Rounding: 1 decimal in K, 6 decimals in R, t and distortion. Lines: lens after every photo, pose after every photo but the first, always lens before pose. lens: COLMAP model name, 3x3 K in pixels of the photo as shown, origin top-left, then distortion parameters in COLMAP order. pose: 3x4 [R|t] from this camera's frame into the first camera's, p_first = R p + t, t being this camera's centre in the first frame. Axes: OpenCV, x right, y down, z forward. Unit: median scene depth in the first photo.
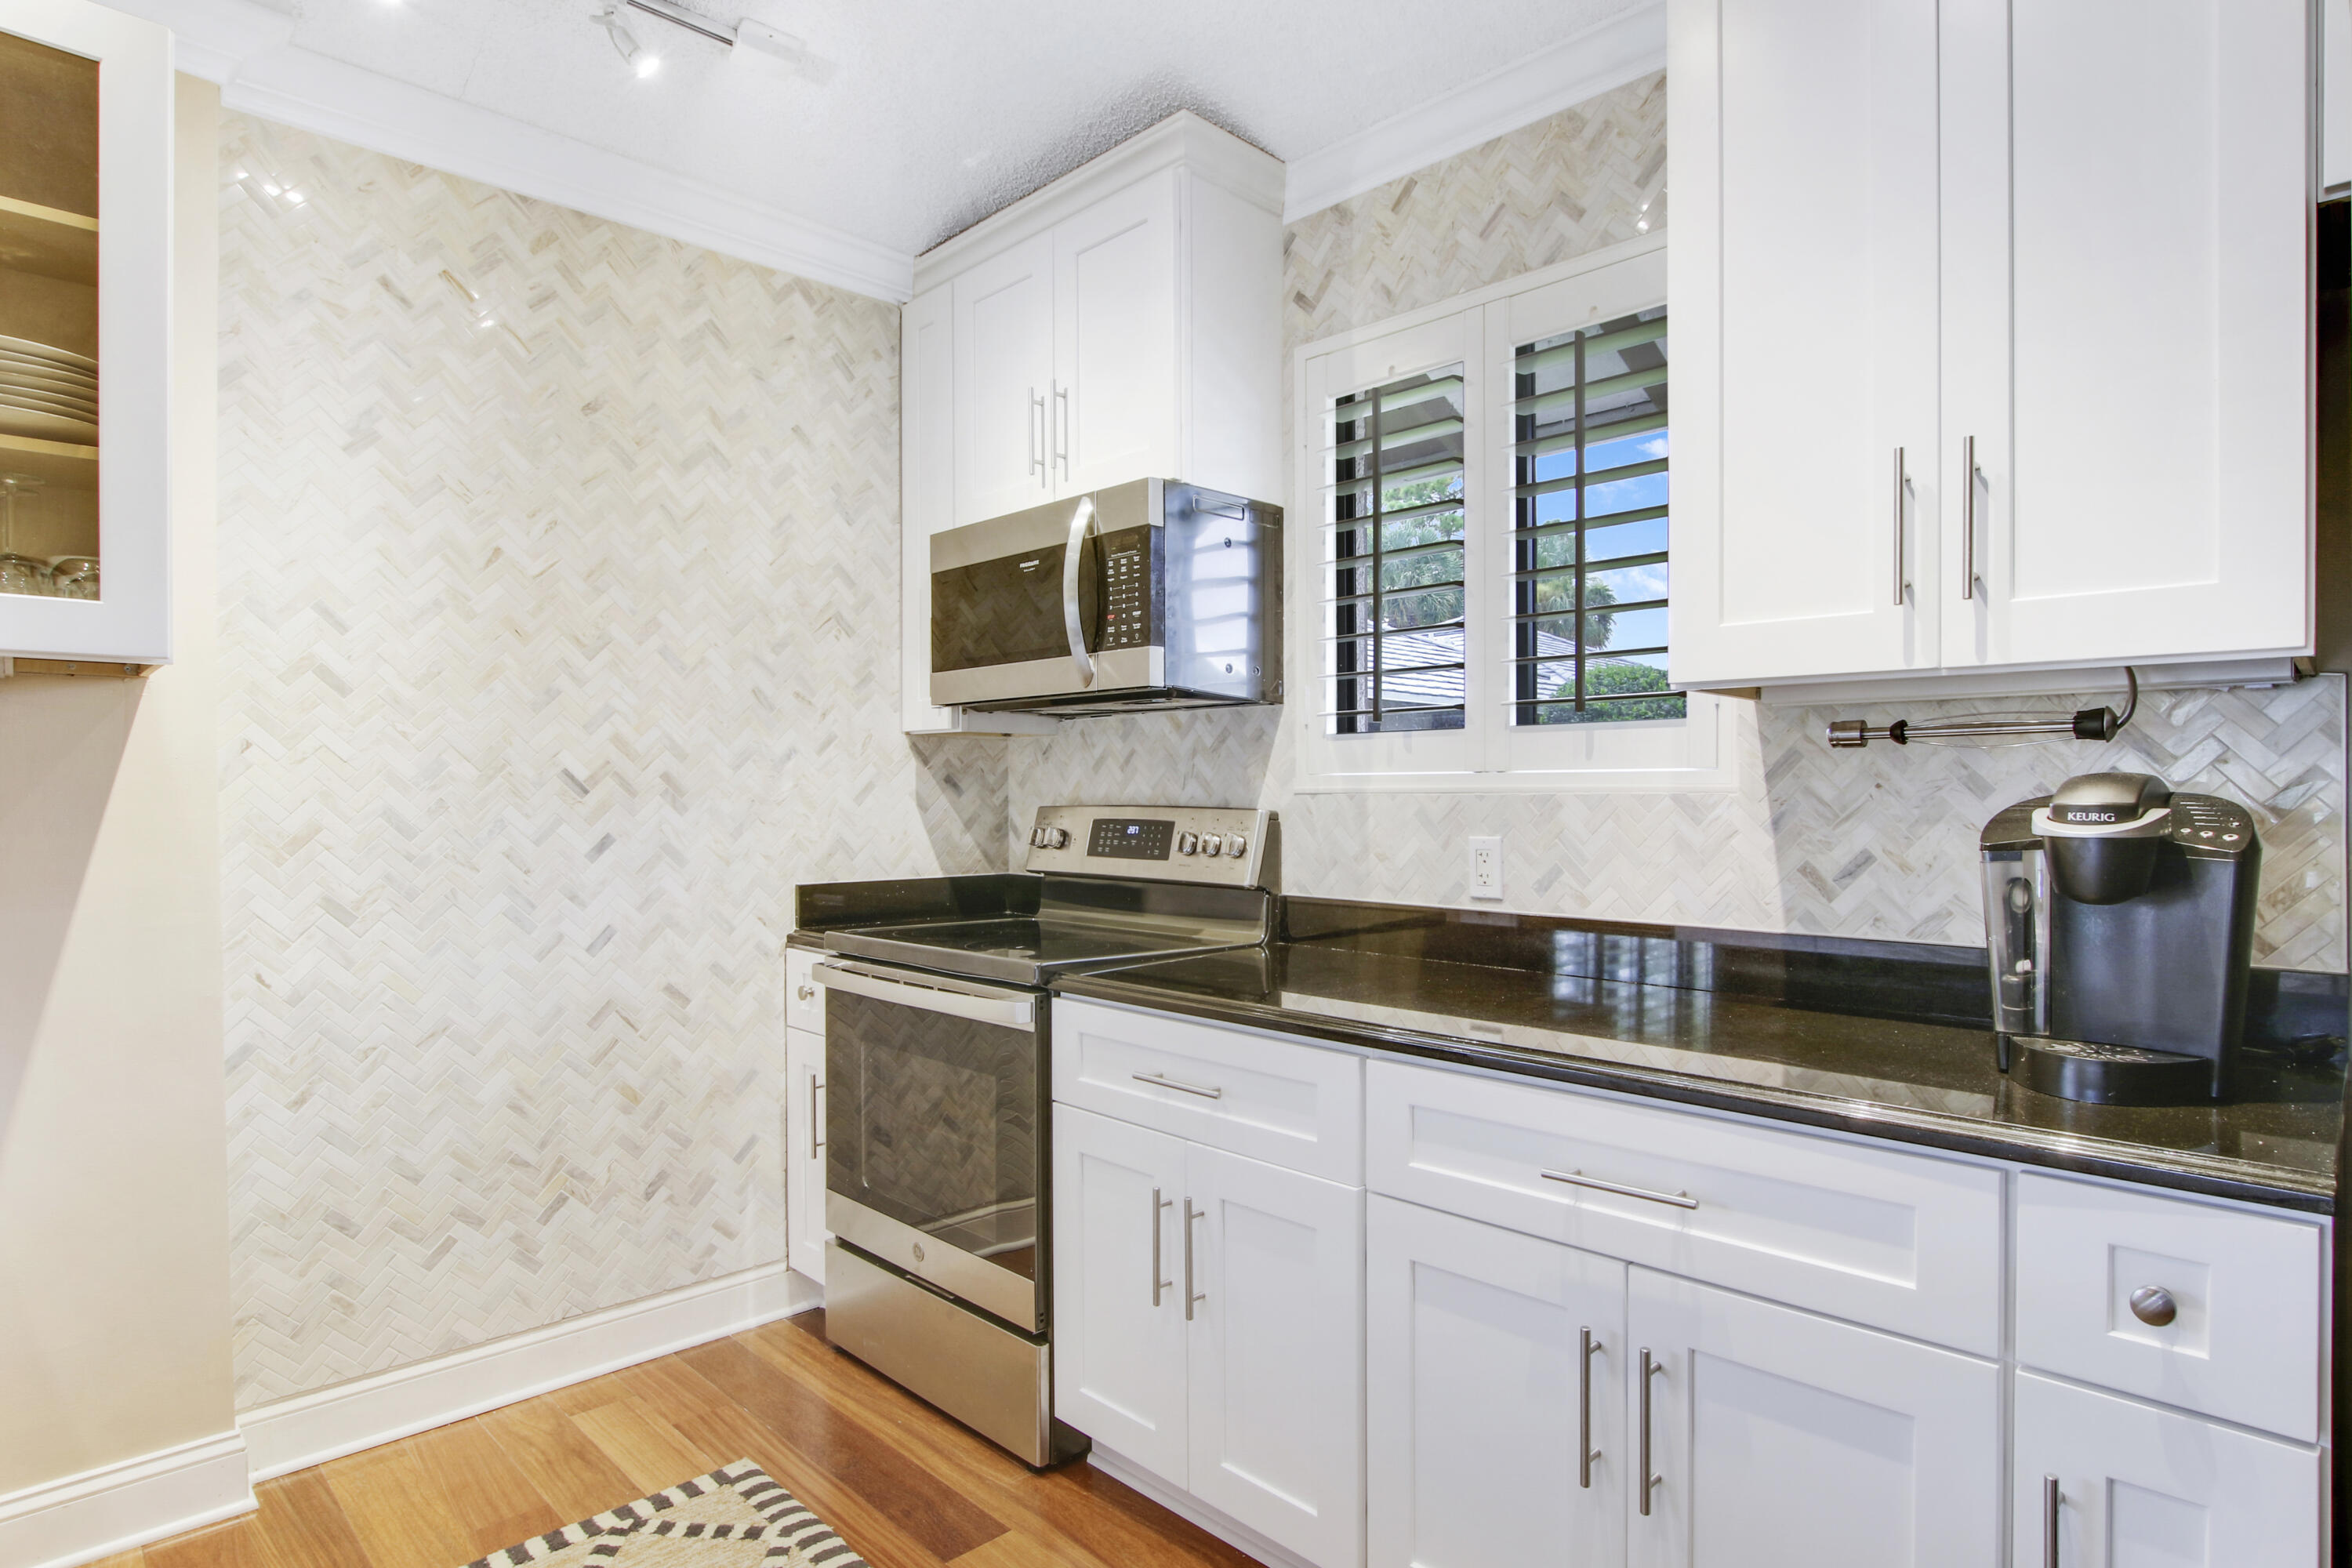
lens RADIAL K [[1278.1, 0, 1178.2], [0, 1278.1, 804.3], [0, 0, 1]] dist [-0.003572, -0.000278]
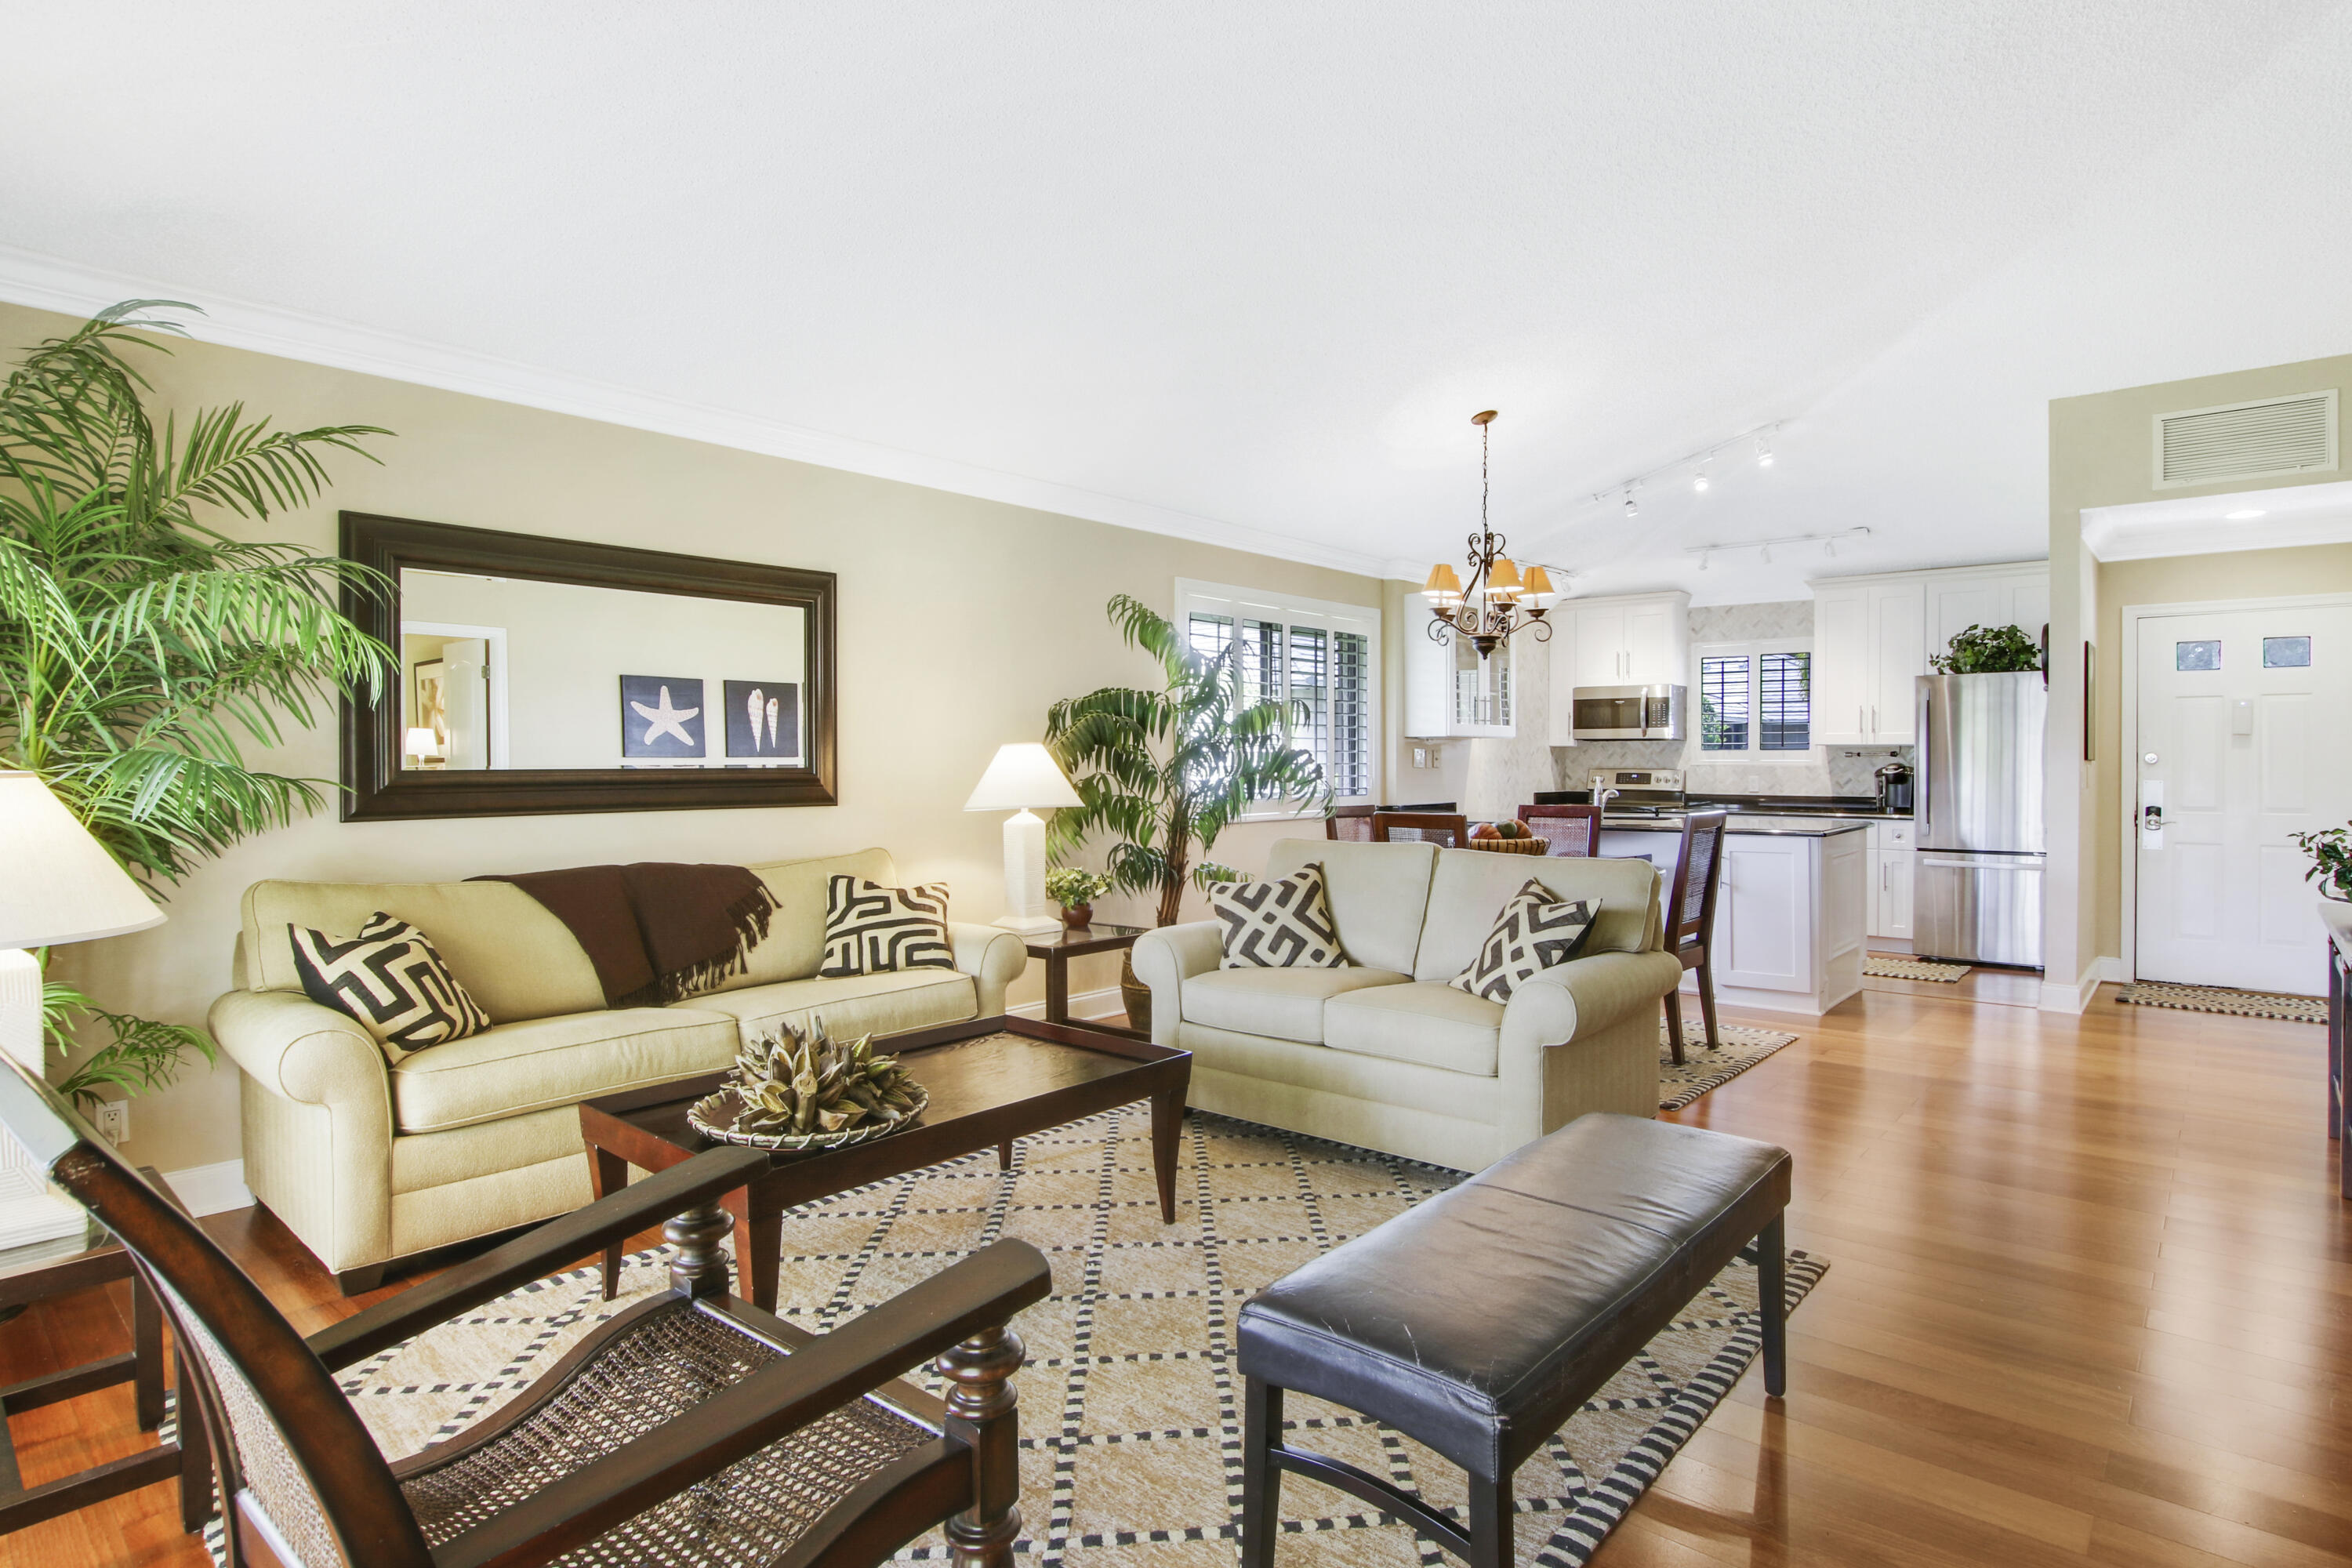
lens RADIAL K [[1295.7, 0, 1191.0], [0, 1295.7, 765.5], [0, 0, 1]] dist [0.001226, 0.000662]
pose [[0.995591, 0.002033, 0.093779, -1.725991], [-0.001609, 0.999988, -0.004590, 0.010721], [-0.093787, 0.004419, 0.995582, -2.617601]]
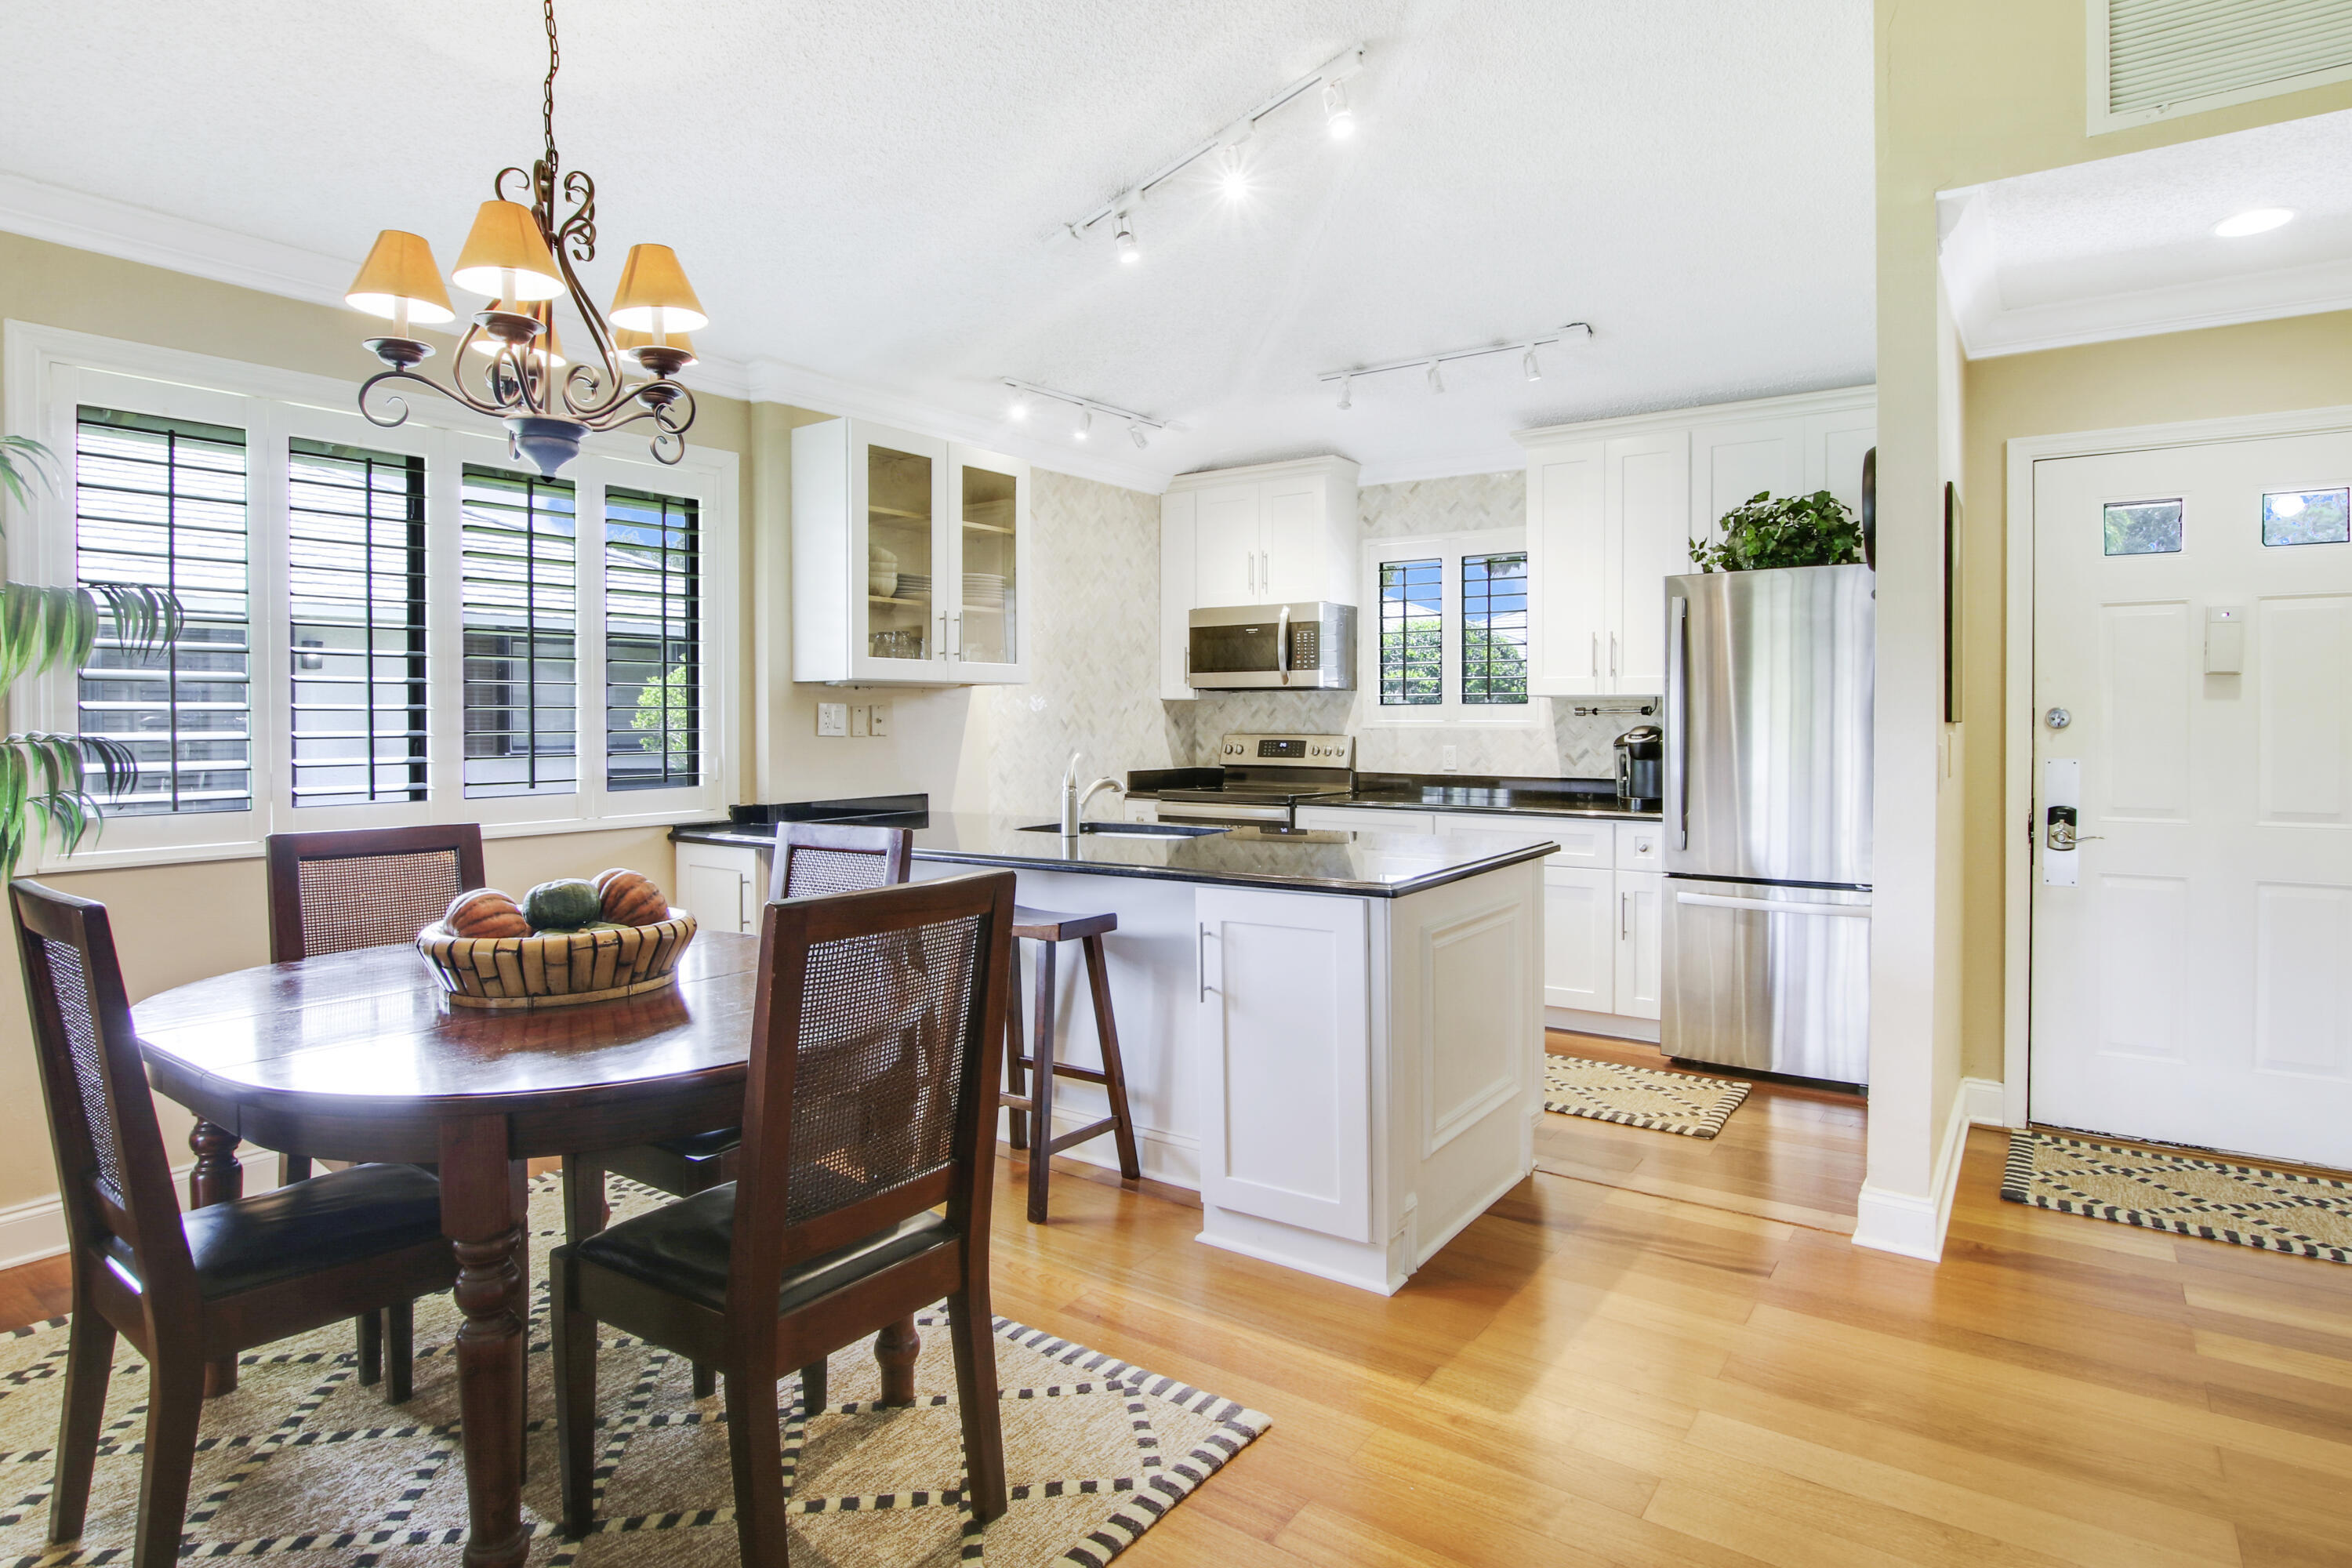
lens RADIAL K [[1324.8, 0, 1170.1], [0, 1324.8, 729.7], [0, 0, 1]] dist [-0.000275, -0.000544]
pose [[0.984370, -0.001996, 0.176102, -0.714386], [0.001803, 0.999998, 0.001256, -0.010932], [-0.176104, -0.000918, 0.984371, -1.390879]]
